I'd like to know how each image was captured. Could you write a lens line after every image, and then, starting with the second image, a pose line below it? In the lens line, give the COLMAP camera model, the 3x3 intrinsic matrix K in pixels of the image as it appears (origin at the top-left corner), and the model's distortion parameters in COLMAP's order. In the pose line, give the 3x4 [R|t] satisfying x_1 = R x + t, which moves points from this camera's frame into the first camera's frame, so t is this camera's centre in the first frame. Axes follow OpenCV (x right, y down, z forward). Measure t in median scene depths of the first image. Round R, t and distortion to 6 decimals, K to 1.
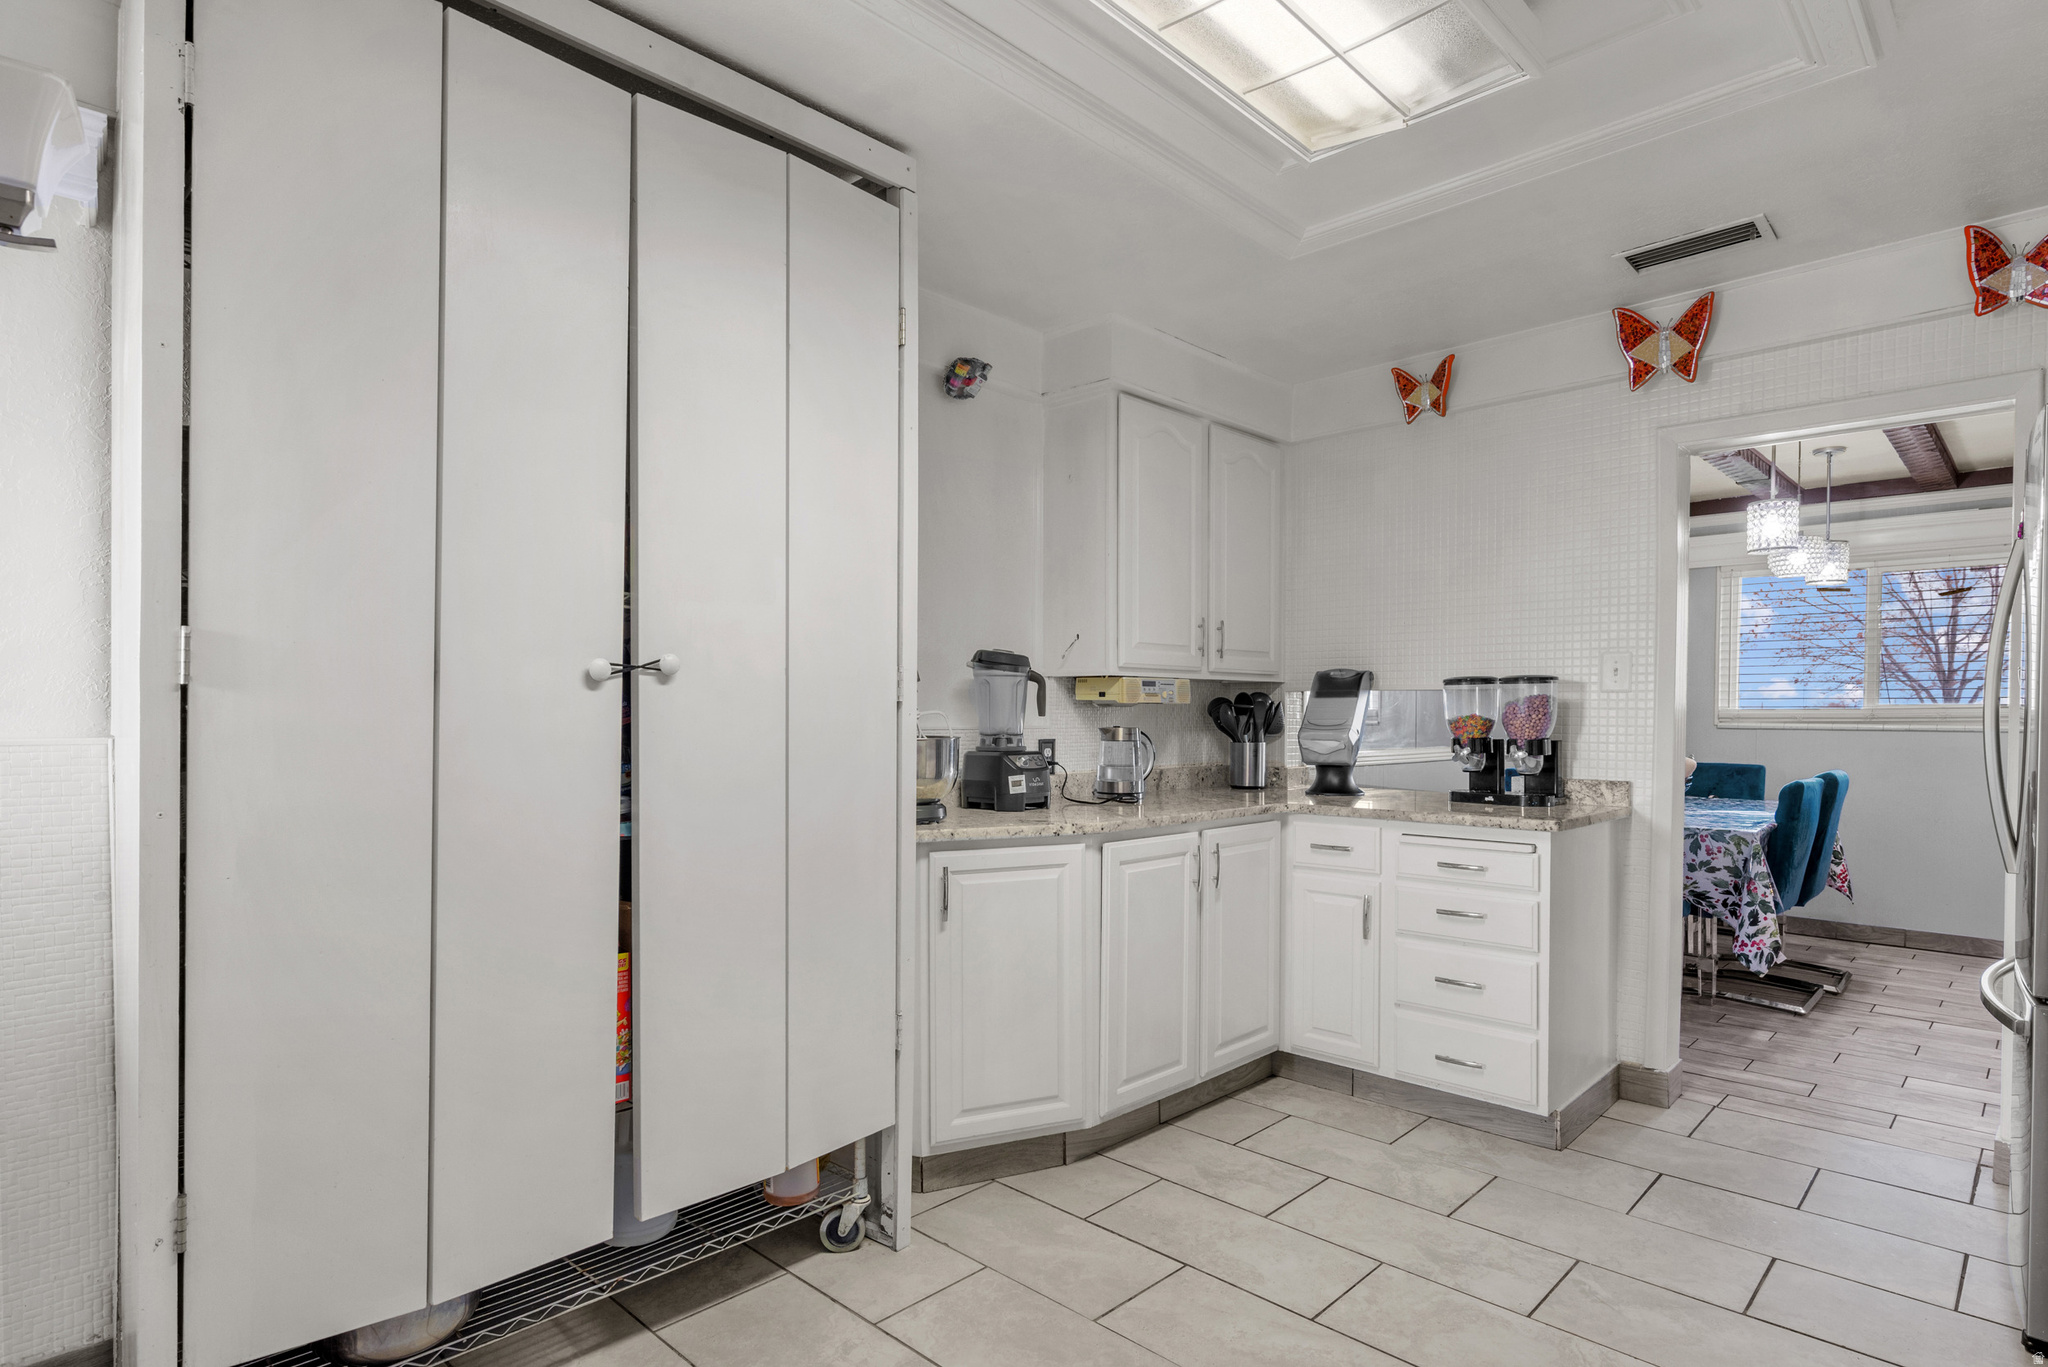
lens RADIAL K [[1068.8, 0, 1031.7], [0, 1068.8, 732.0], [0, 0, 1]] dist [-0.002540, -0.000535]
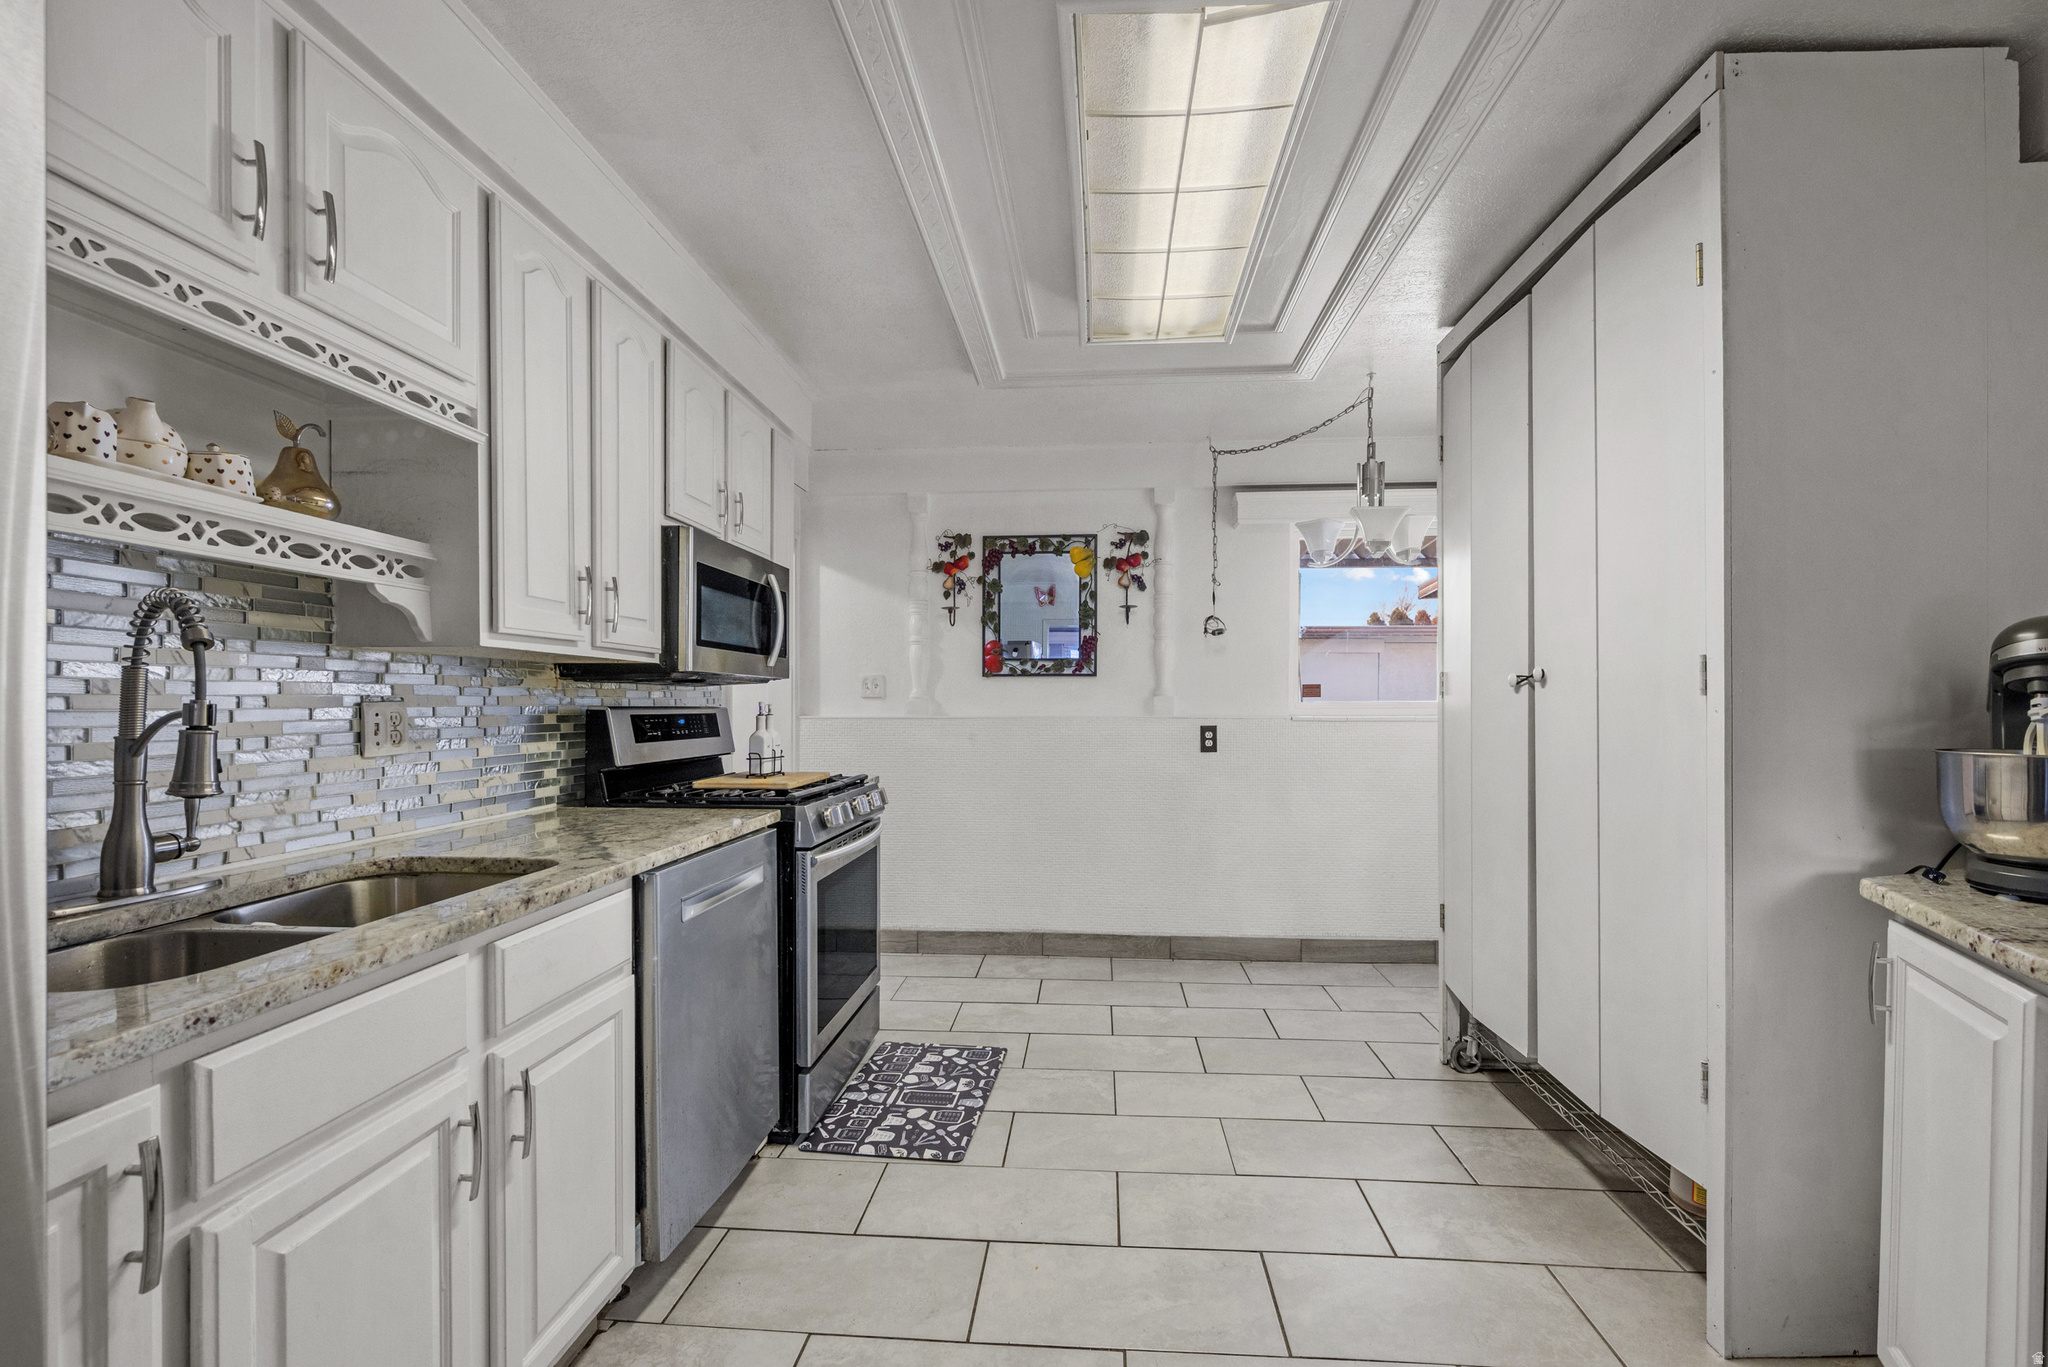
lens RADIAL K [[862.7, 0, 1048.4], [0, 862.7, 709.5], [0, 0, 1]] dist [-0.000150, 0.000018]
pose [[-0.761281, -0.000865, -0.648422, 0.514616], [-0.017555, 0.999660, 0.019277, -0.015916], [0.648185, 0.026059, -0.761037, 0.835091]]
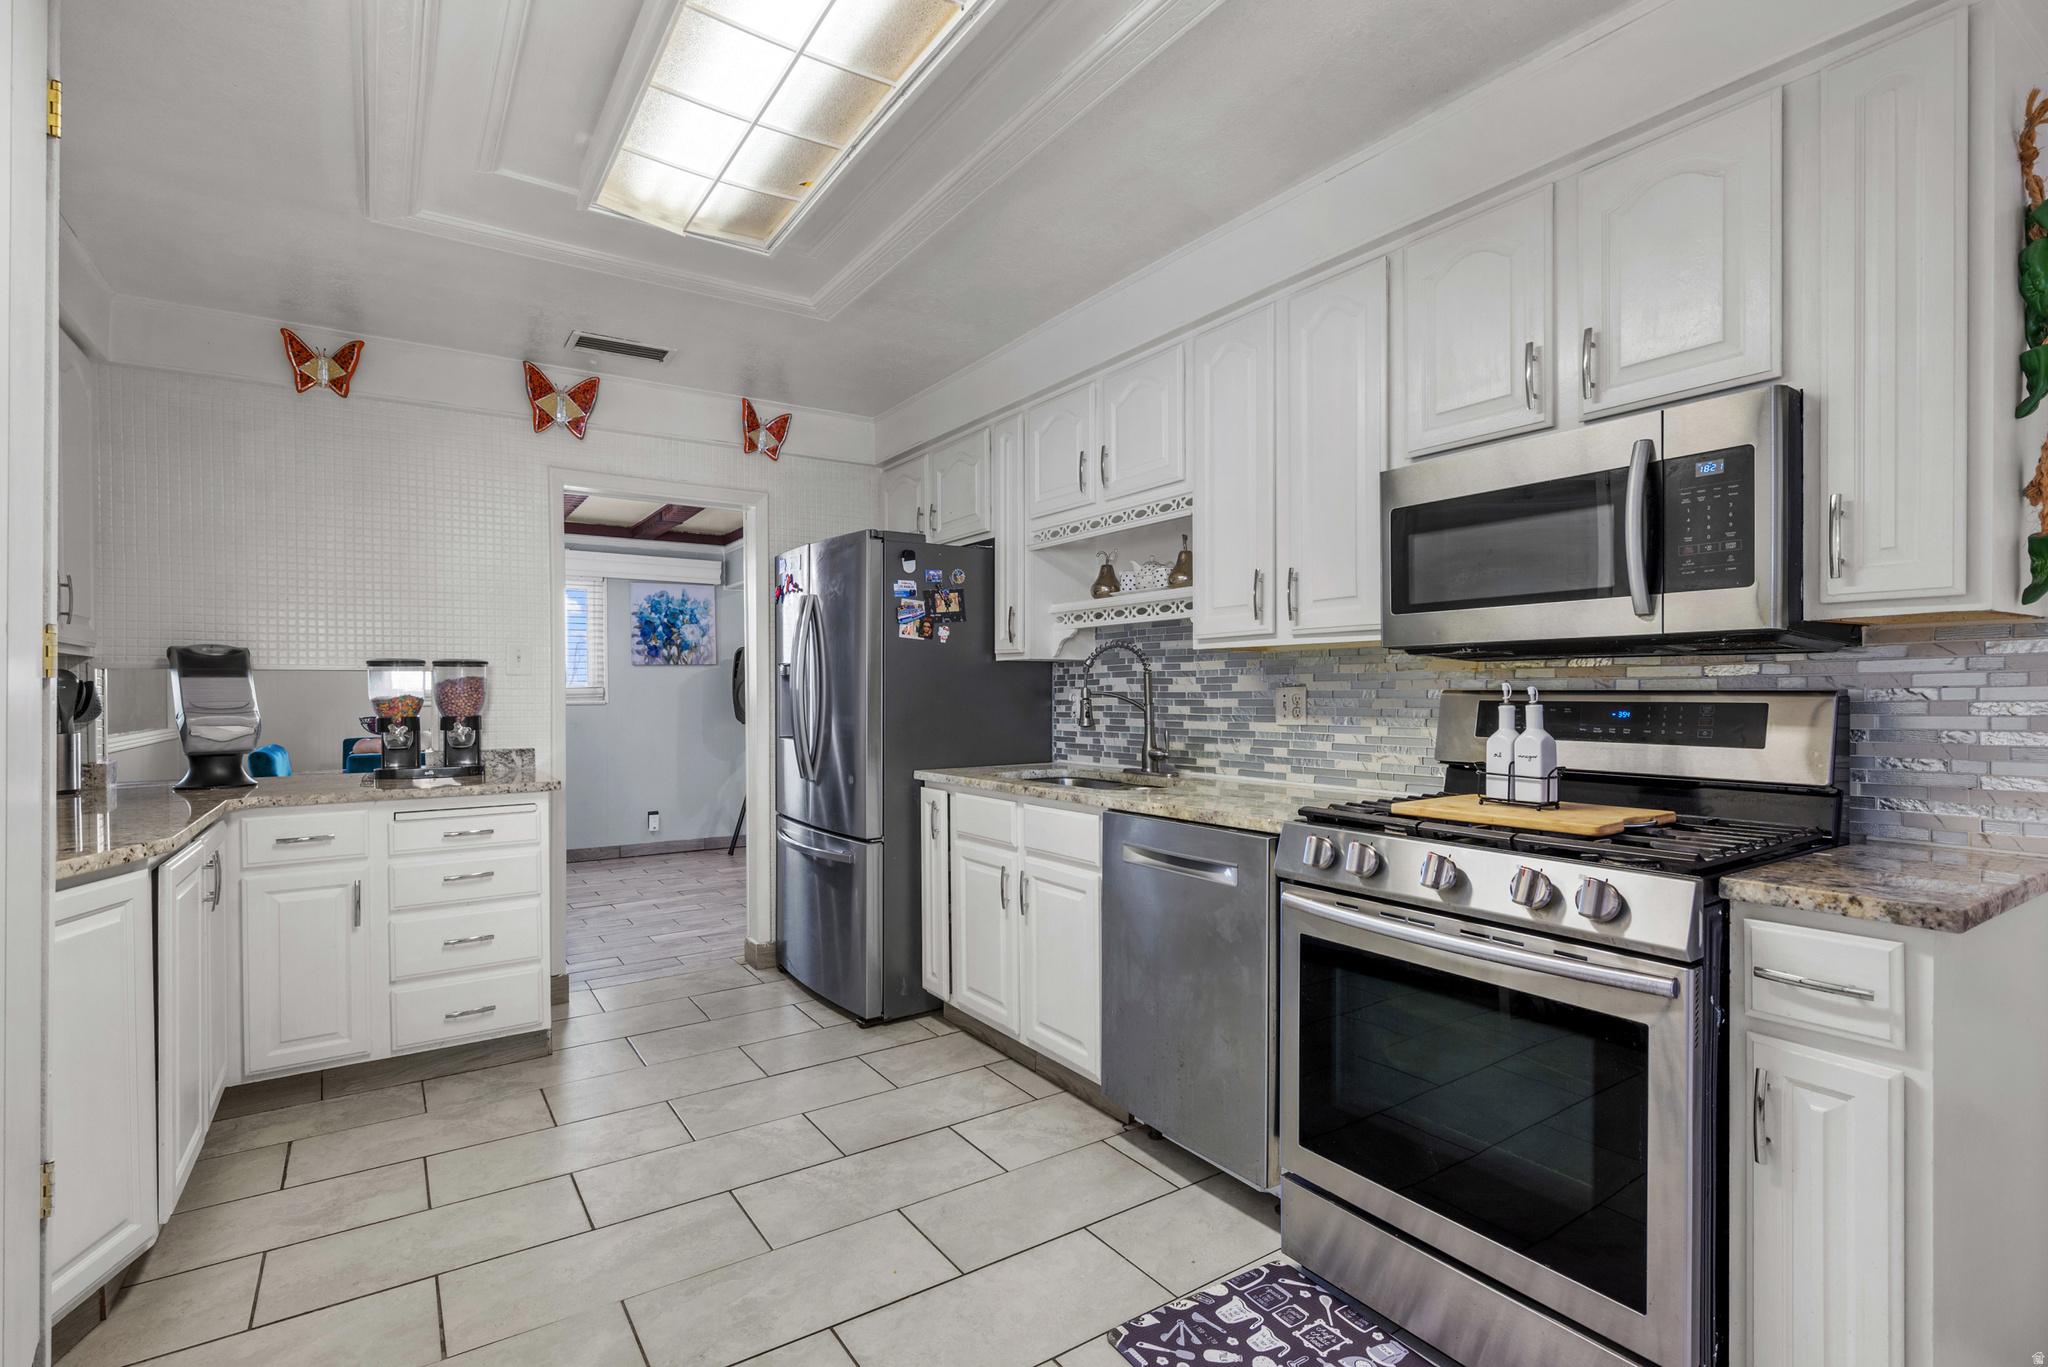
lens RADIAL K [[966.1, 0, 1029.4], [0, 966.1, 702.5], [0, 0, 1]] dist [0.000910, 0.000078]
pose [[0.209250, -0.015402, 0.977741, -0.400756], [0.024408, 0.999647, 0.010523, -0.004037], [-0.977557, 0.021663, 0.209552, 0.204427]]
